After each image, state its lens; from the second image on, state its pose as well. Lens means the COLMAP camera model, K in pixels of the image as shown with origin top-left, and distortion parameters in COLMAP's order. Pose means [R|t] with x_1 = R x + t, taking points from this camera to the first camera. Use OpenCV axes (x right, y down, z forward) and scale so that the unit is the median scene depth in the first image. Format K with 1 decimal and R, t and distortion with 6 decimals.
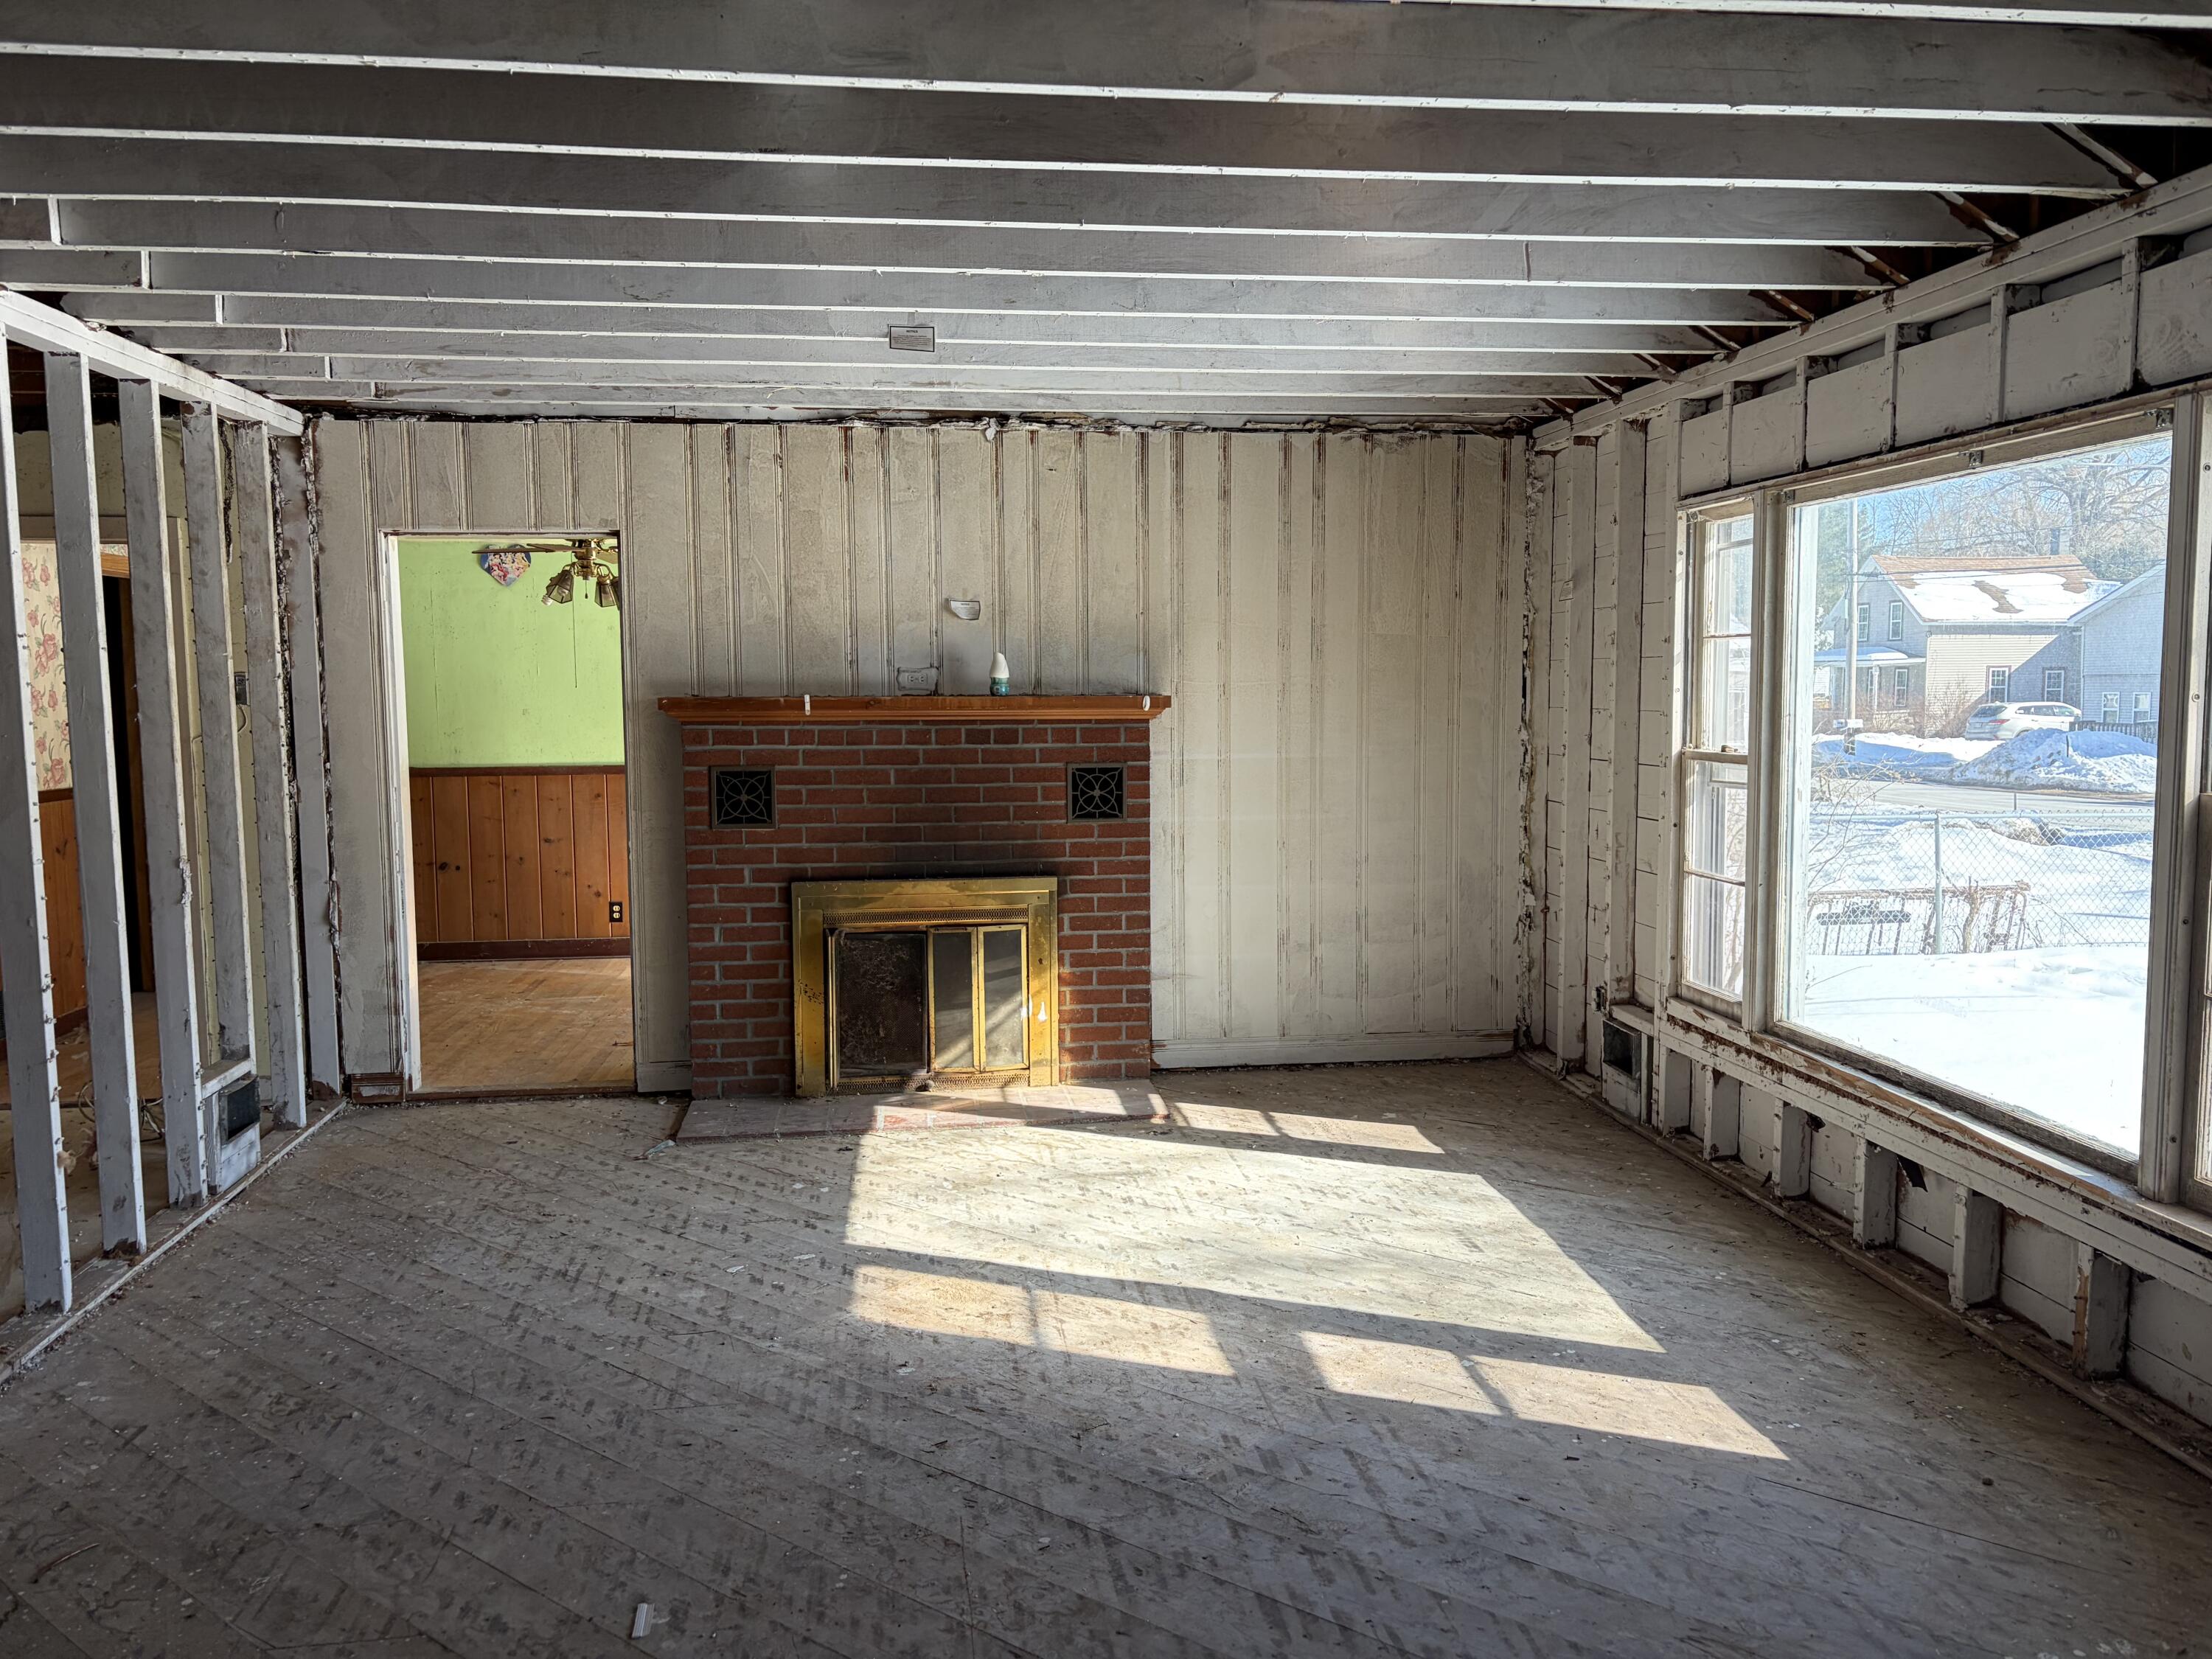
lens RADIAL K [[1671.9, 0, 1111.5], [0, 1671.9, 831.7], [0, 0, 1]] dist [0.037407, -0.019231]
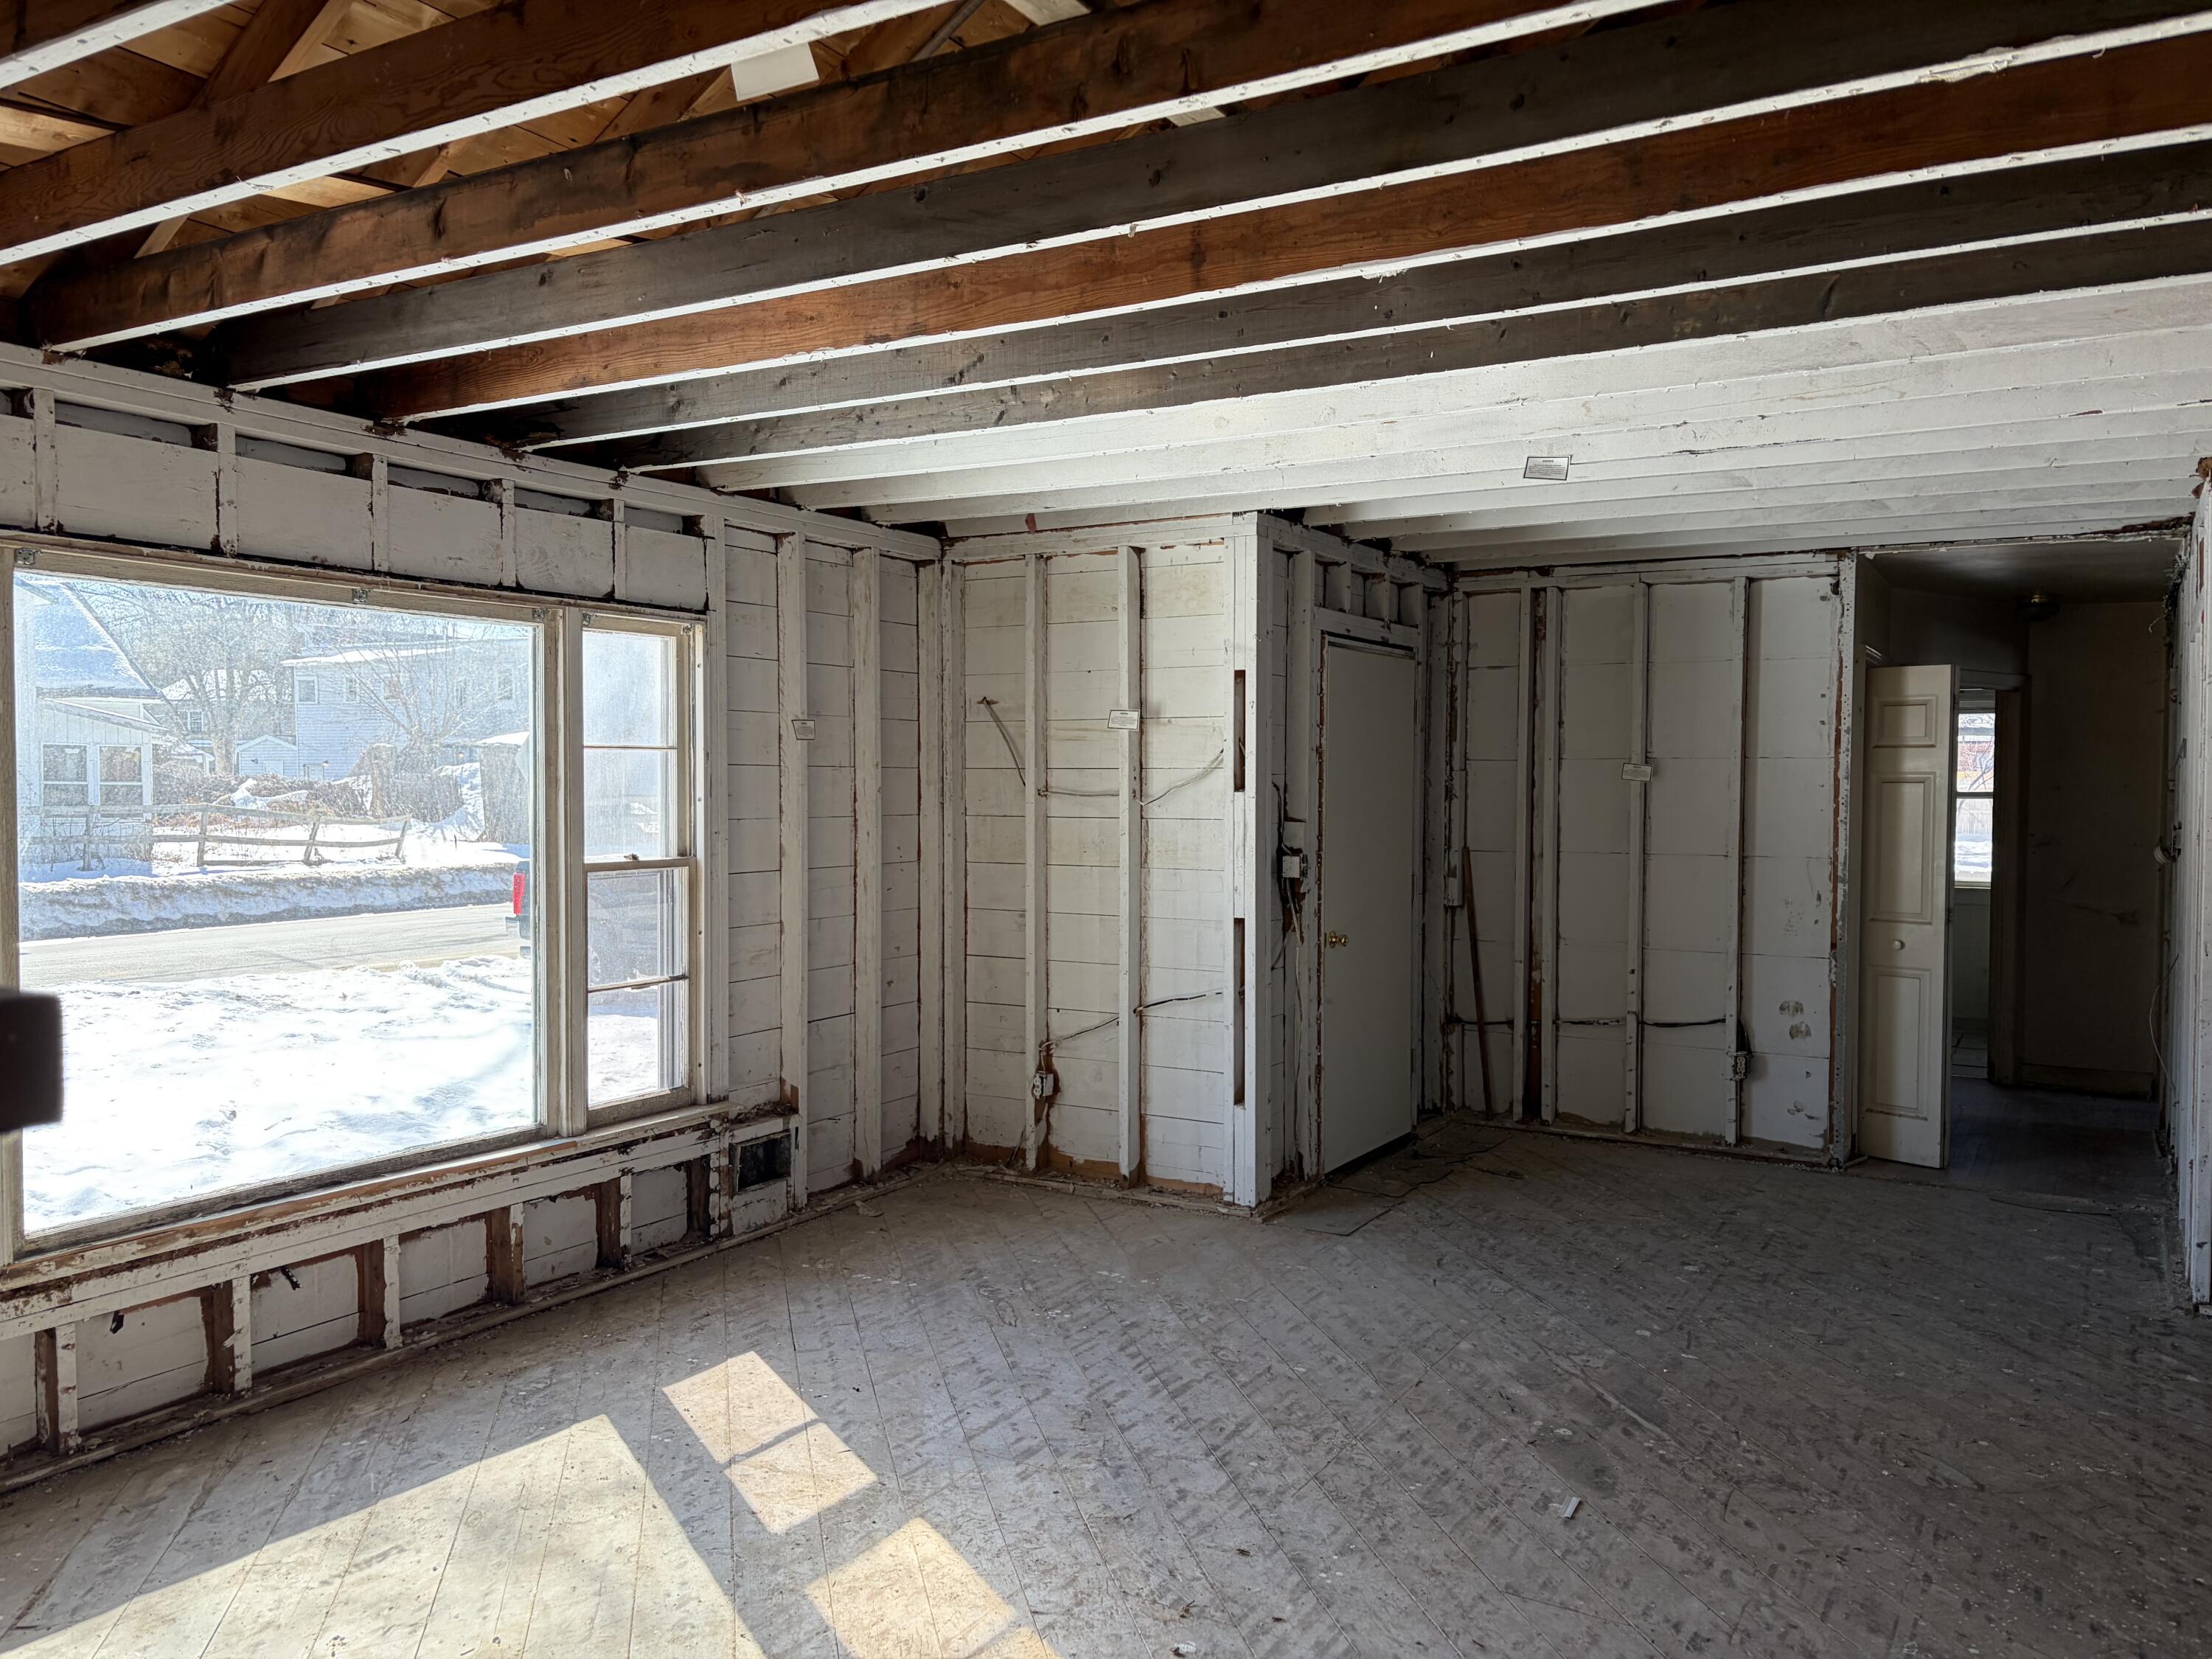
lens RADIAL K [[1671.9, 0, 1109.0], [0, 1671.9, 838.9], [0, 0, 1]] dist [0.037407, -0.019231]
pose [[-0.789026, -0.018132, 0.614093, -0.597446], [0.057070, 0.993079, 0.102649, -0.152445], [-0.611704, 0.116039, -0.782530, 1.653263]]
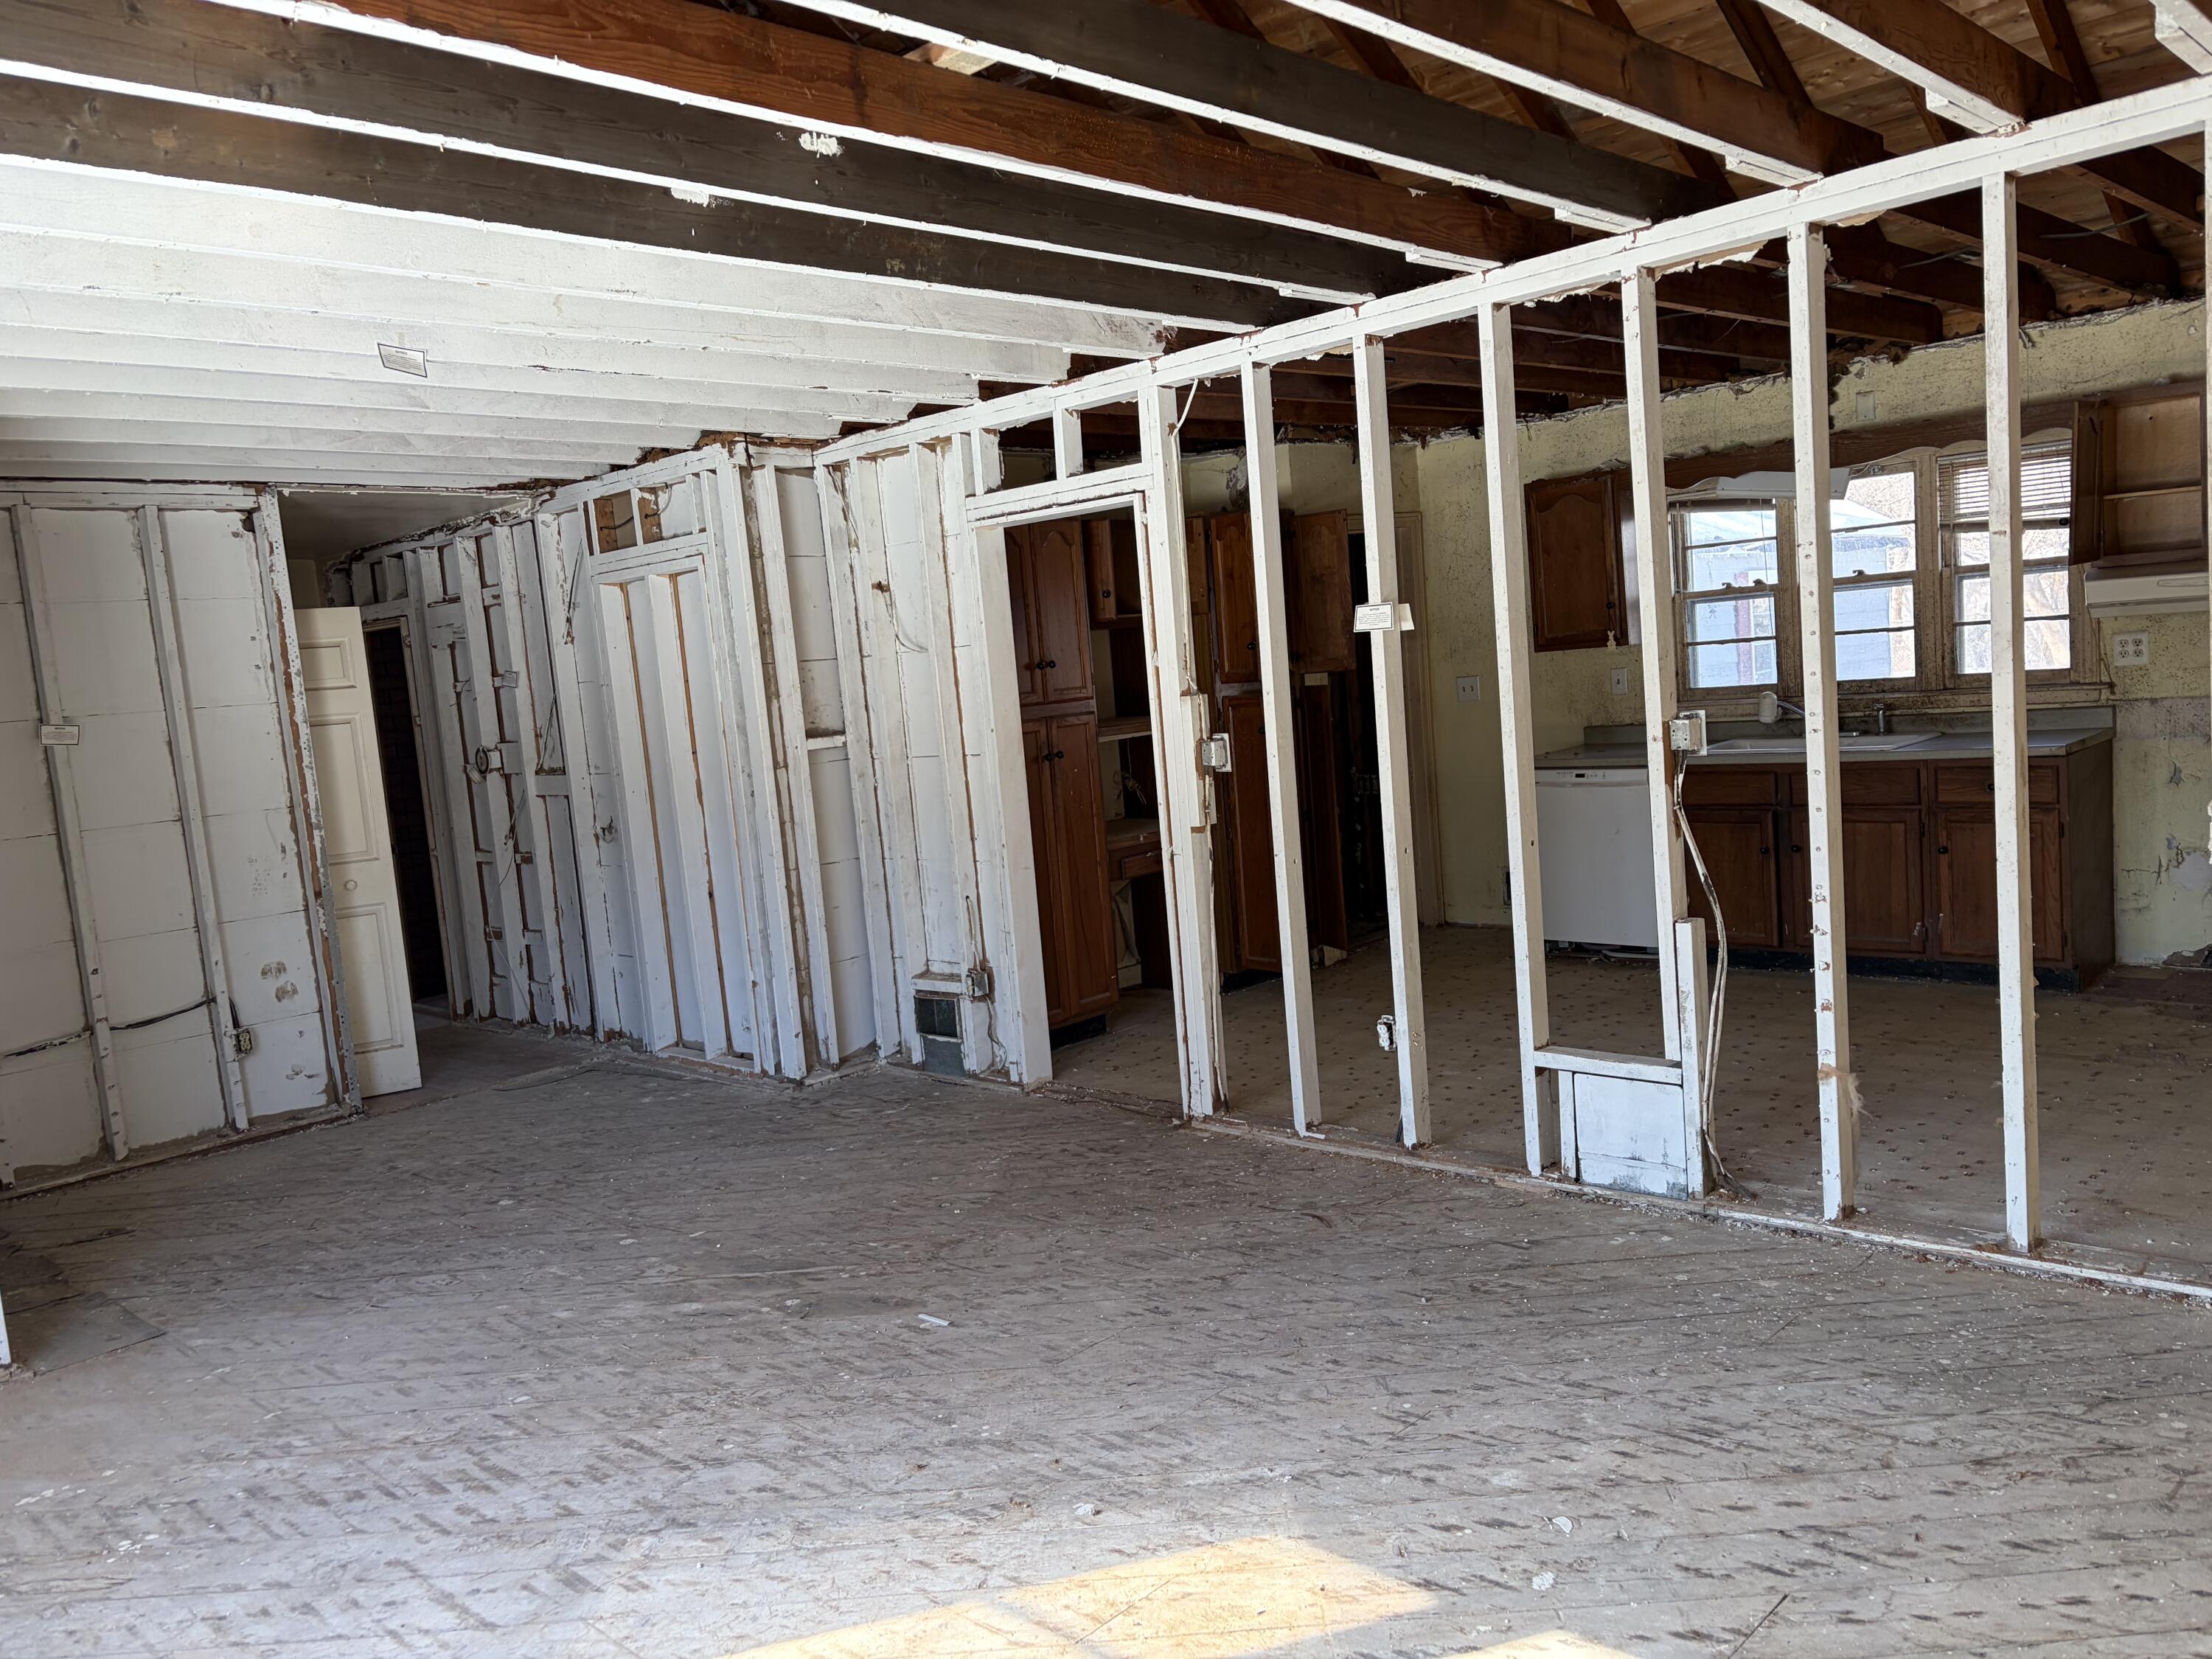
lens RADIAL K [[1671.9, 0, 1100.2], [0, 1671.9, 844.5], [0, 0, 1]] dist [0.037407, -0.019231]
pose [[-0.778965, 0.140200, -0.611194, 0.333774], [0.036202, 0.983114, 0.179376, -0.146049], [0.626022, 0.117601, -0.770887, 1.640768]]
